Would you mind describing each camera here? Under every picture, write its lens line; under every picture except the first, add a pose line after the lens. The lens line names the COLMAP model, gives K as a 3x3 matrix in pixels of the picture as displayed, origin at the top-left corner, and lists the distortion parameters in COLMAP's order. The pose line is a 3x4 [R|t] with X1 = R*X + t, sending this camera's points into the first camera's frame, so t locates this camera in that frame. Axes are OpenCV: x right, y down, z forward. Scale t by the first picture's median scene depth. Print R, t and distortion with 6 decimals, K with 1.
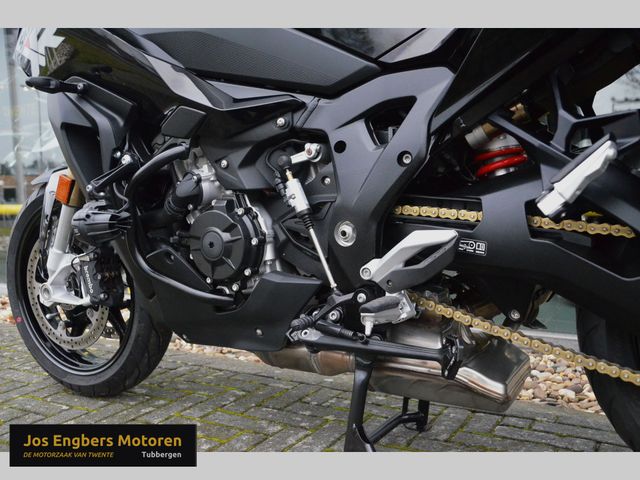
lens RADIAL K [[631.3, 0, 320.0], [0, 631.3, 240.0], [0, 0, 1]] dist [-0.051700, -0.002869]
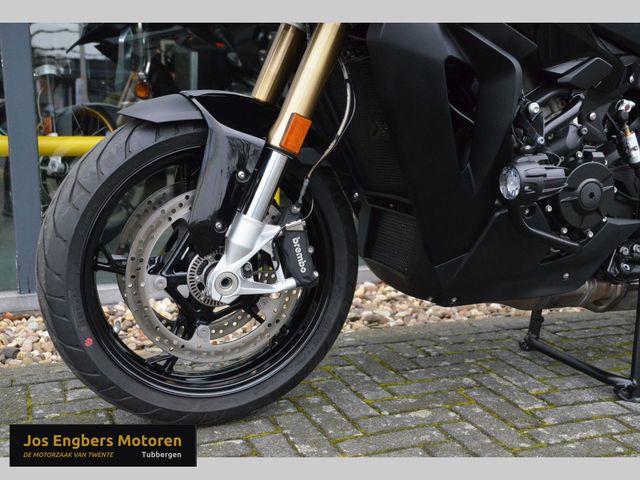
lens RADIAL K [[804.7, 0, 320.0], [0, 804.7, 240.0], [0, 0, 1]] dist [-0.001910, 0.015977]
pose [[0.607301, -0.105877, 0.787385, -1.541603], [0.034020, 0.993637, 0.107372, -0.079863], [-0.793743, -0.038420, 0.607039, 0.557825]]
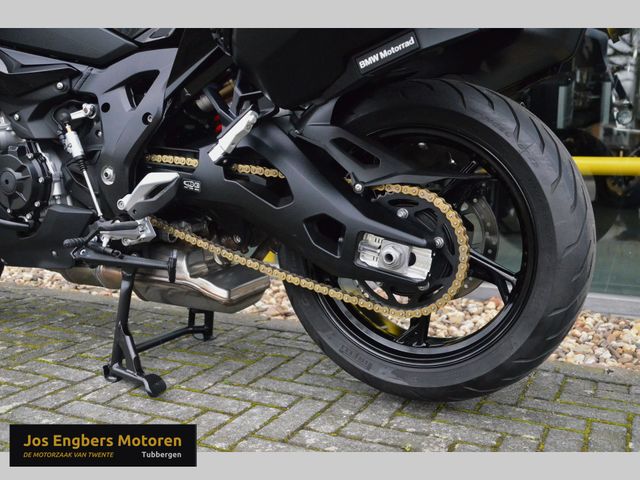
lens RADIAL K [[675.7, 0, 320.0], [0, 675.7, 240.0], [0, 0, 1]] dist [-0.065412, 0.316745]
pose [[0.996683, 0.014546, 0.080075, 0.355629], [-0.019356, 0.998034, 0.059616, 0.031870], [-0.079051, -0.060968, 0.995004, -0.415906]]
